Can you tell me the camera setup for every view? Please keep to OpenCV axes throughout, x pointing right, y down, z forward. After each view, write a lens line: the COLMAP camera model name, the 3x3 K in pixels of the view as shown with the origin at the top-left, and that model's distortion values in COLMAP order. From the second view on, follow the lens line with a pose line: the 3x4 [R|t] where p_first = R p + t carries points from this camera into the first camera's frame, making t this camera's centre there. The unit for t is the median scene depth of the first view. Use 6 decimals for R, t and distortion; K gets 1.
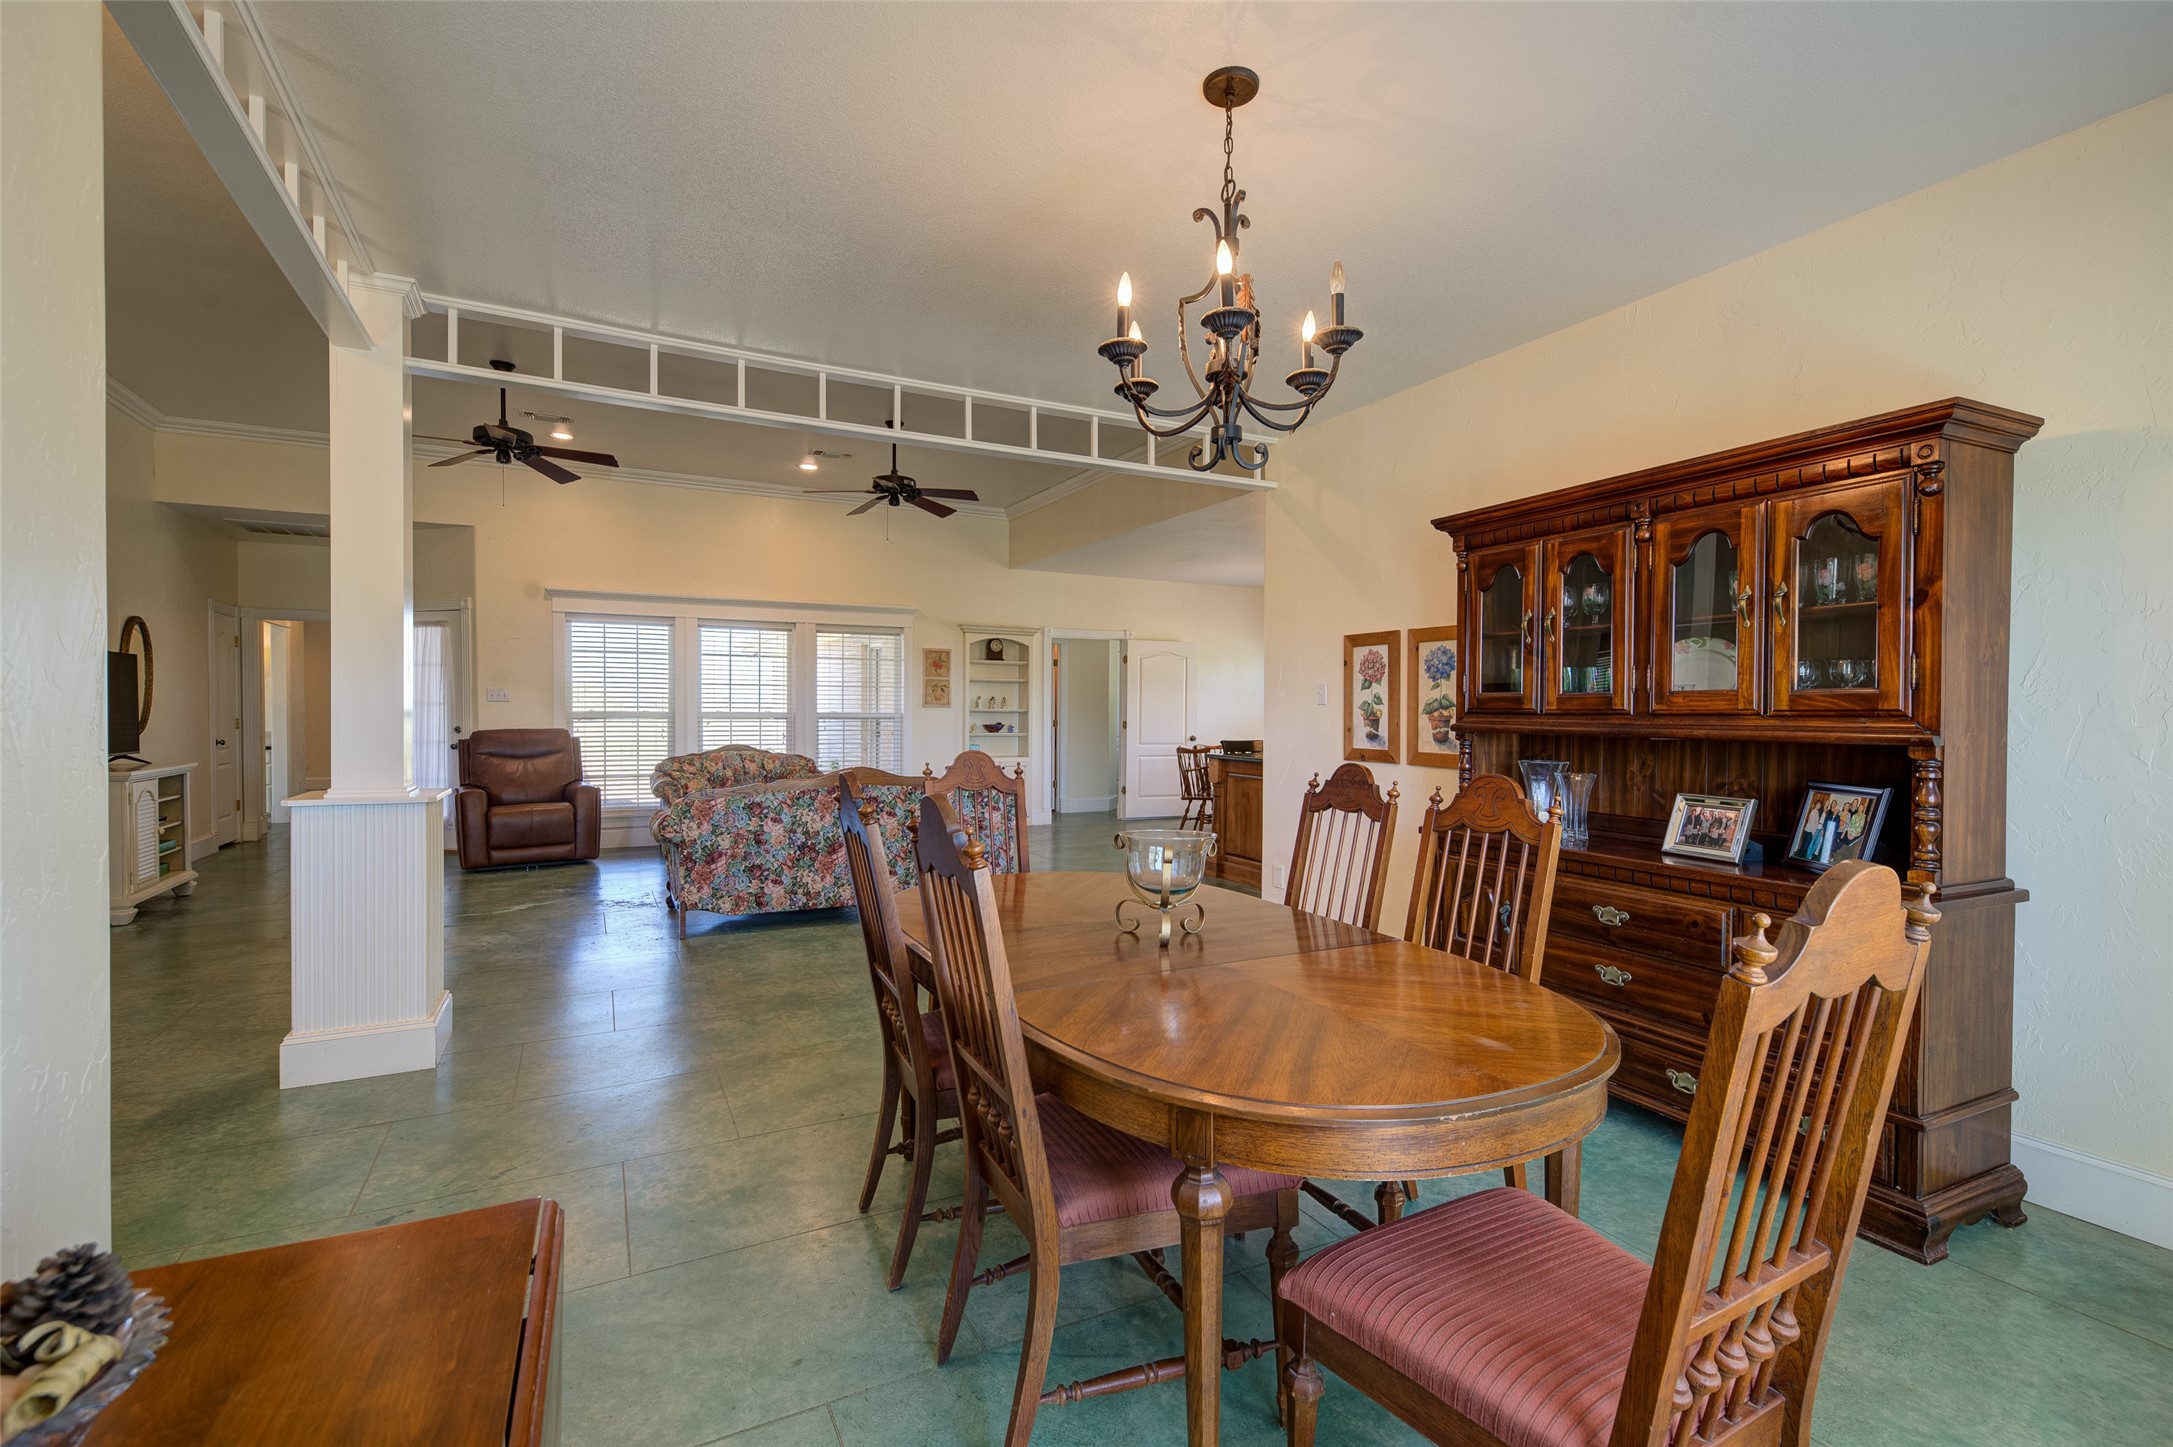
lens RADIAL K [[977.9, 0, 1078.6], [0, 977.9, 724.1], [0, 0, 1]] dist [0.017791, -0.000240]
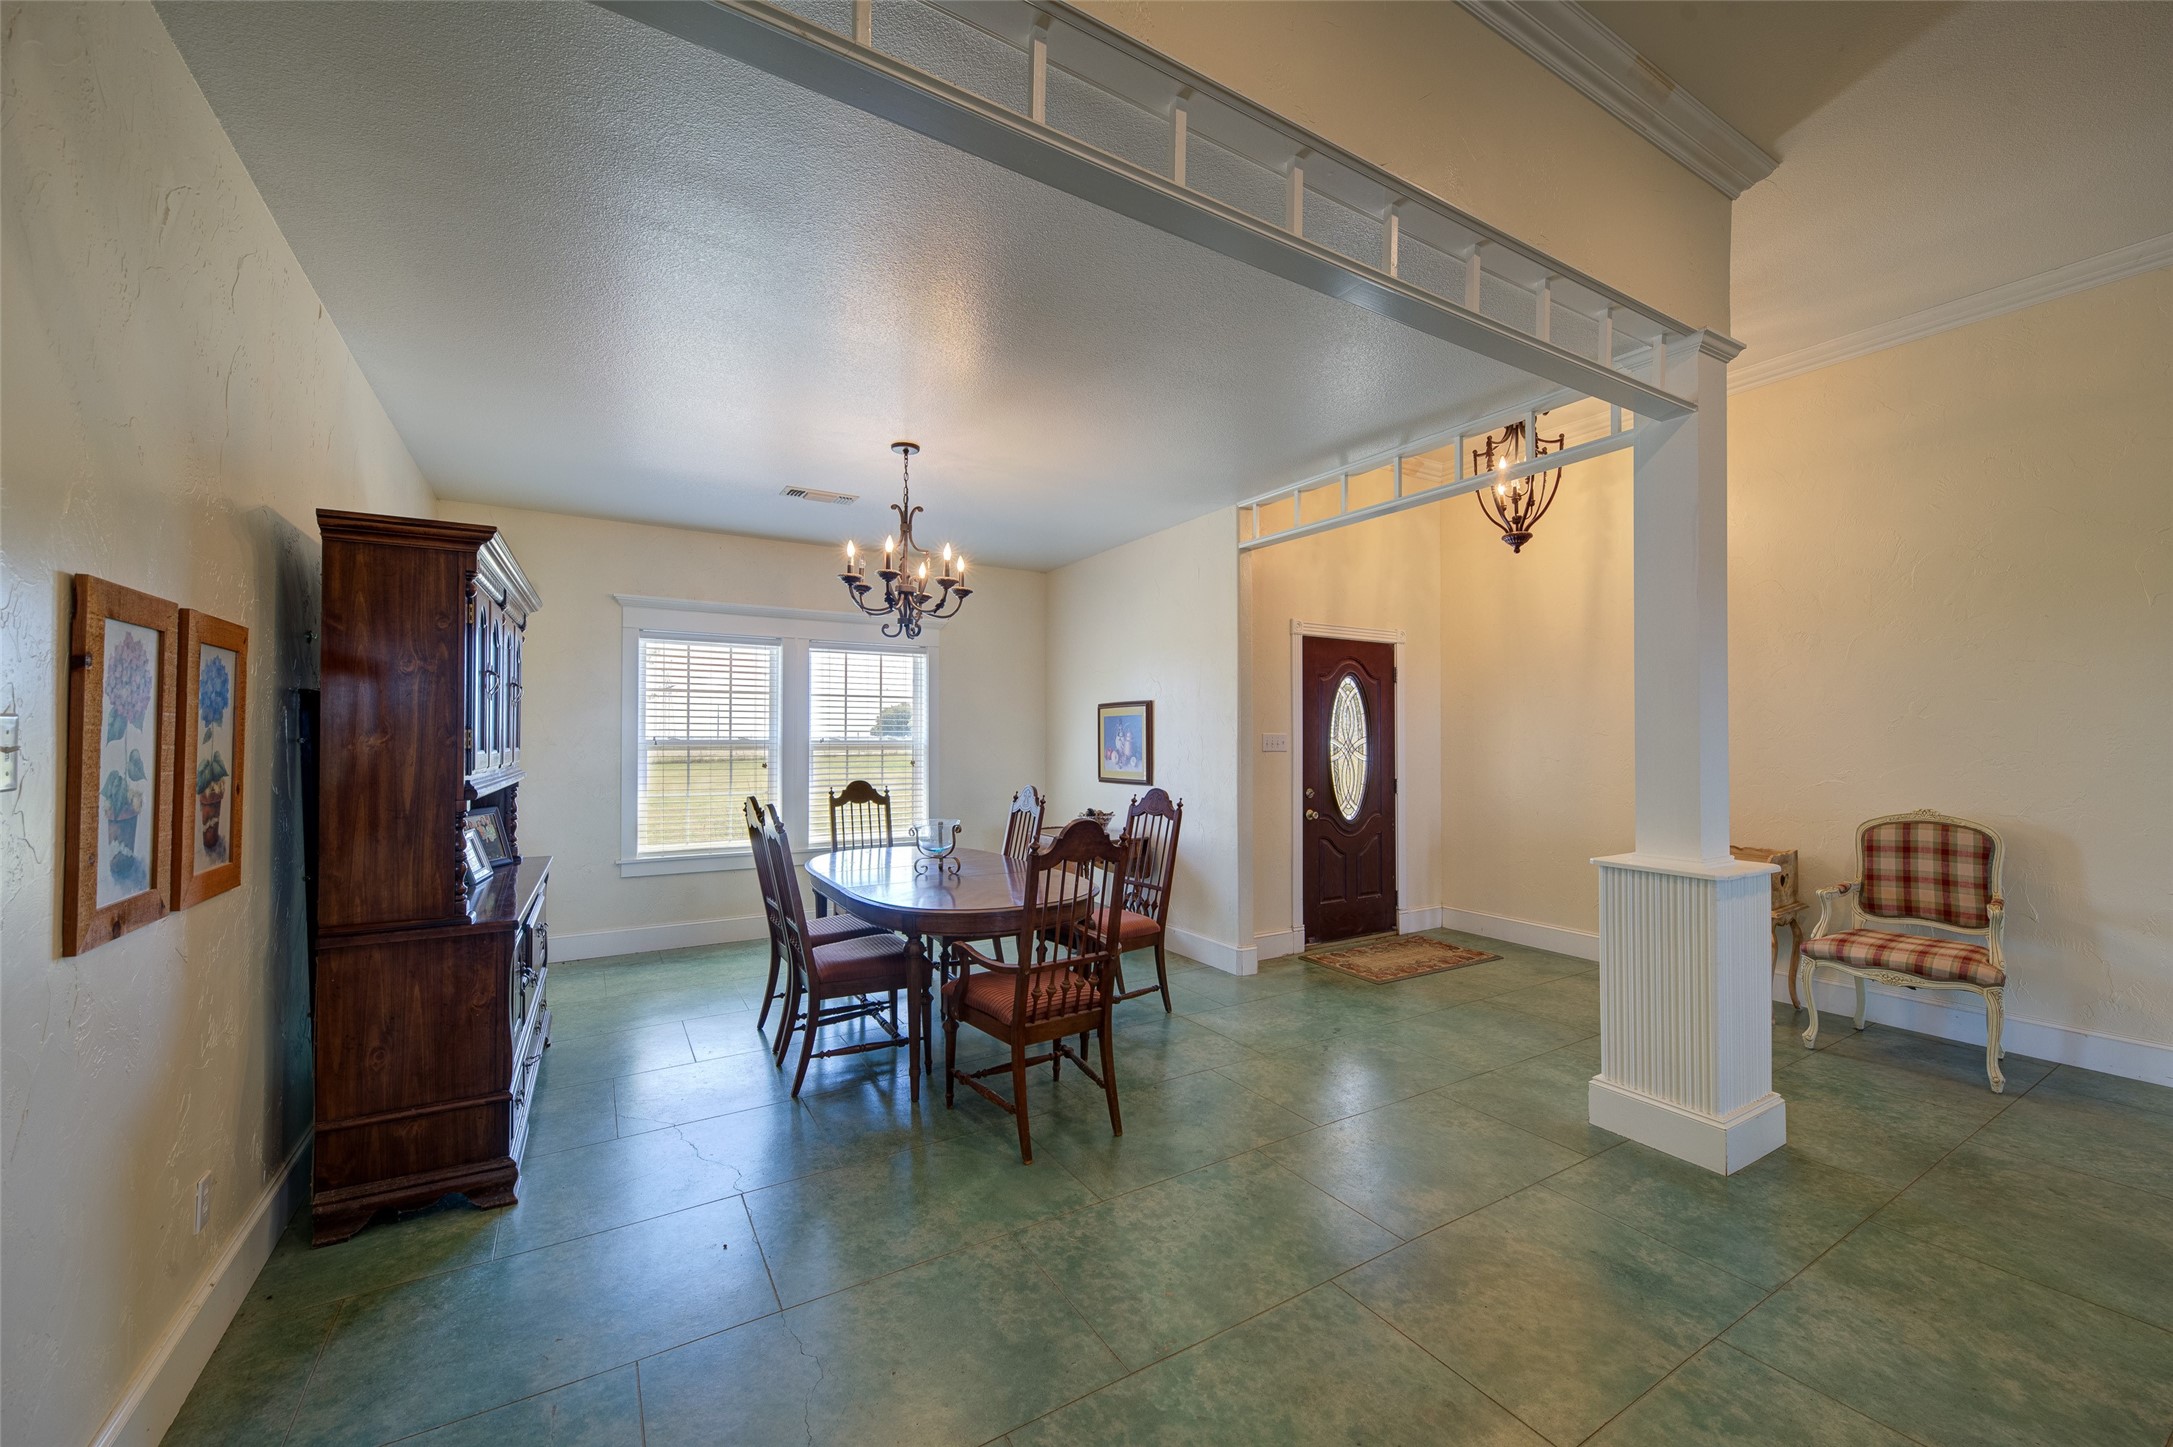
lens RADIAL K [[870.9, 0, 1047.6], [0, 870.9, 725.9], [0, 0, 1]] dist [0.004110, -0.000003]
pose [[-0.999572, -0.006234, -0.028596, -0.046543], [-0.006314, 0.999976, 0.002734, -0.046512], [0.028579, 0.002913, -0.999587, 1.420653]]
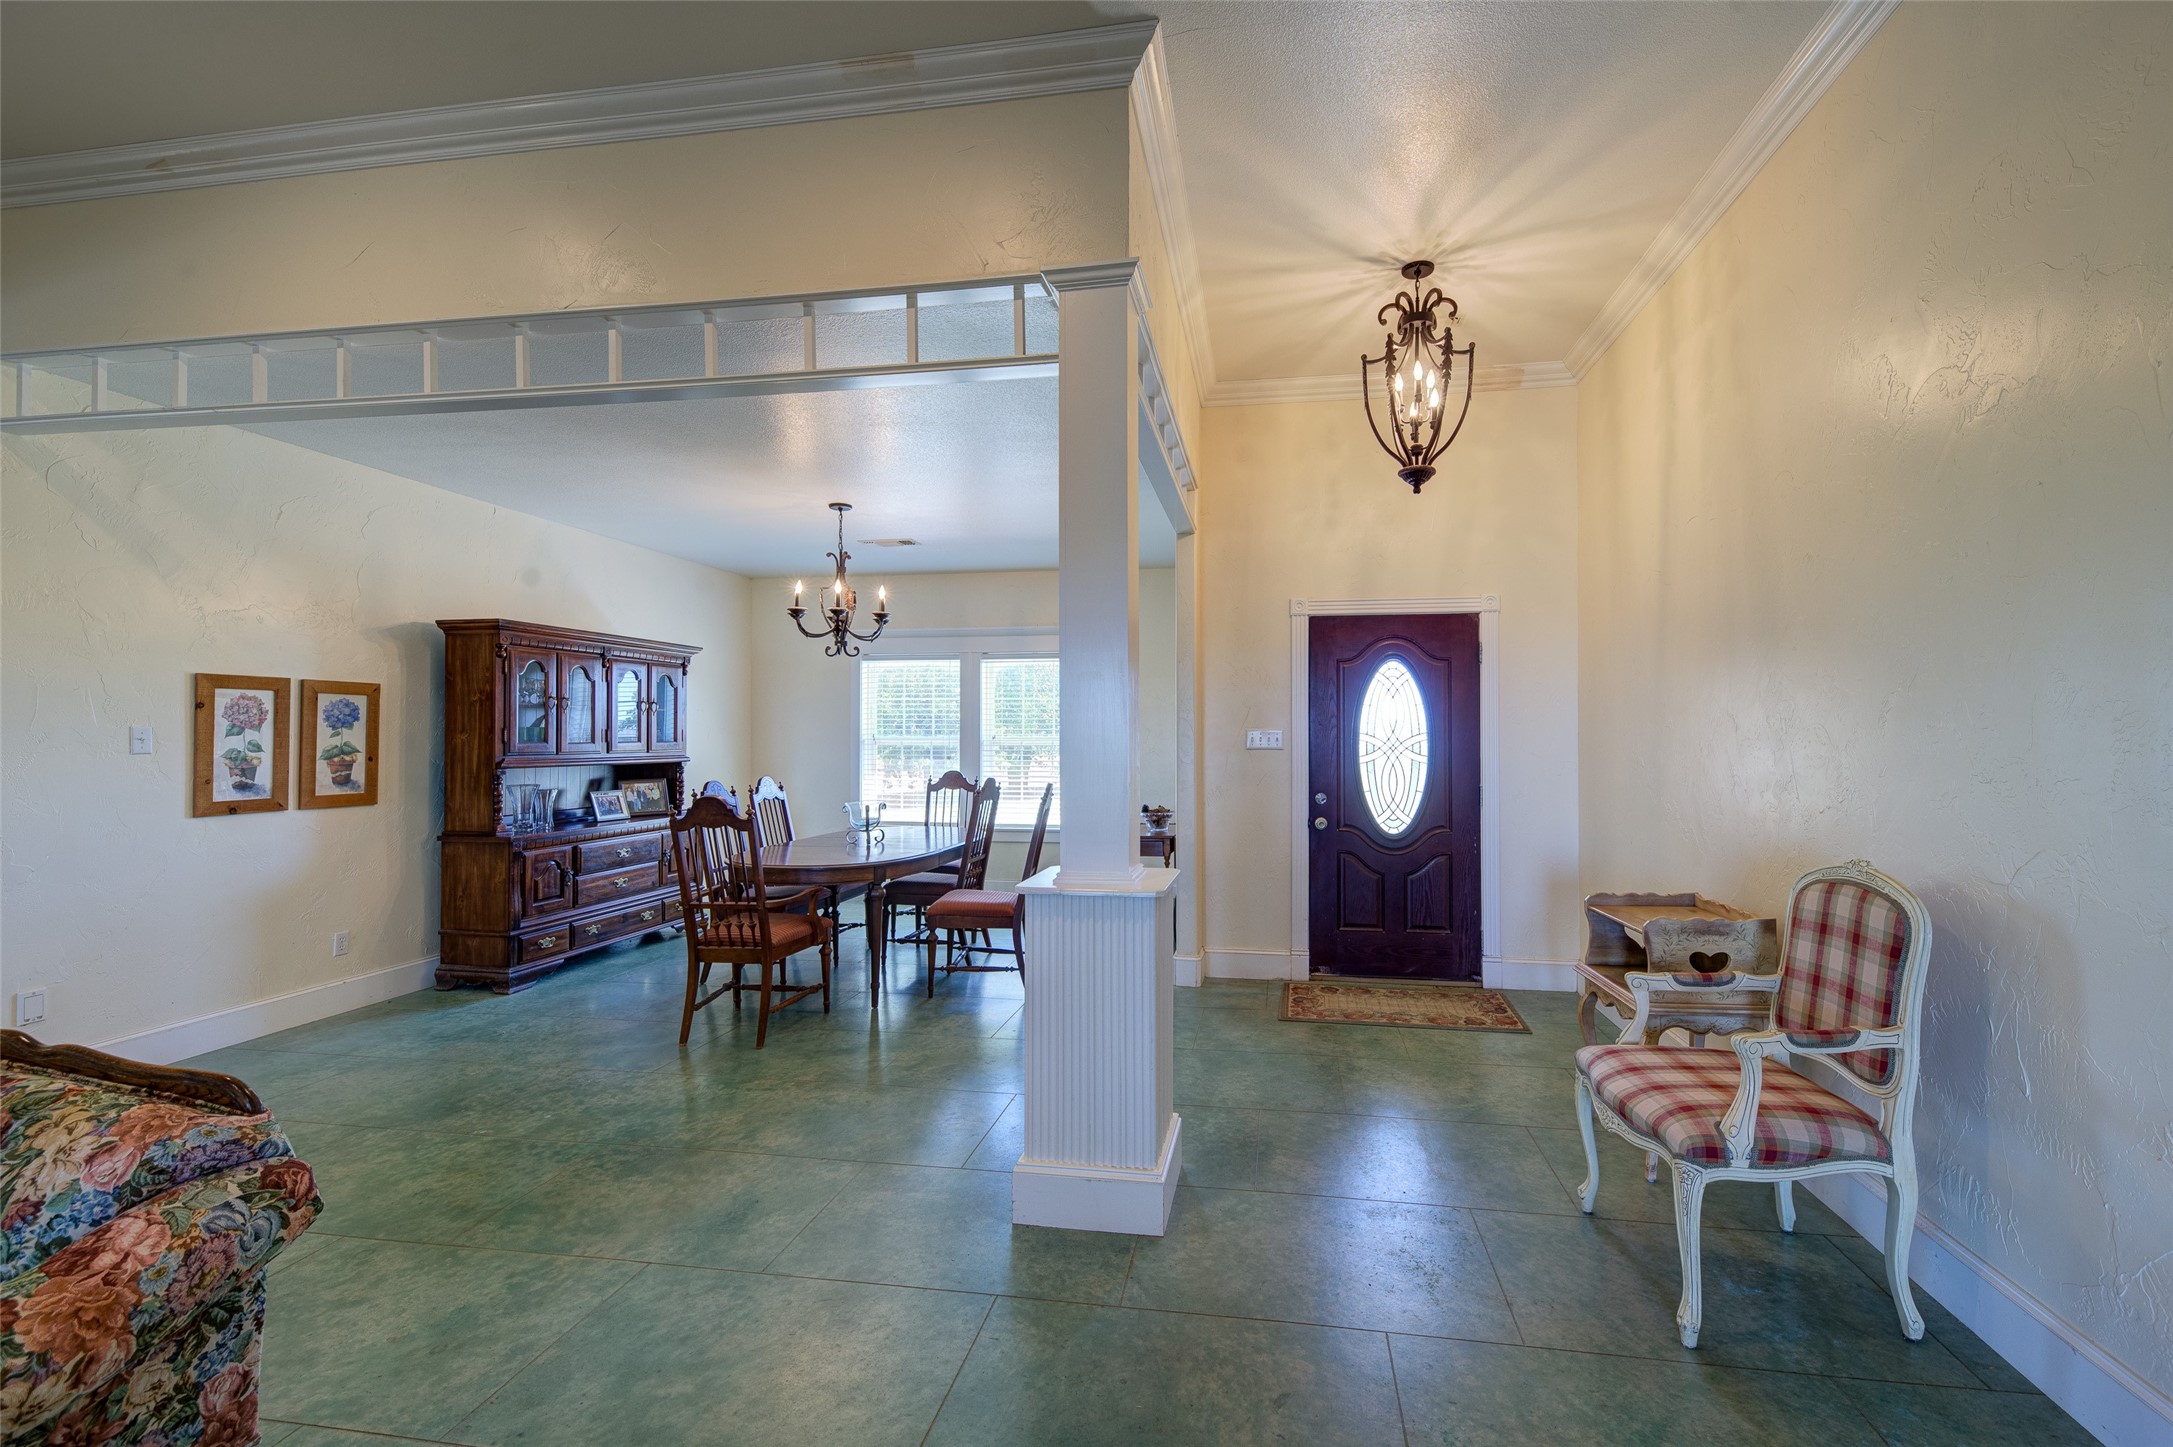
lens RADIAL K [[899.4, 0, 1086.5], [0, 899.4, 723.5], [0, 0, 1]] dist [0.005101, 0.000141]
pose [[-0.777446, 0.003751, 0.628938, -0.916200], [0.007273, 0.999969, 0.003026, -0.046776], [-0.628907, 0.006927, -0.777450, 1.231889]]
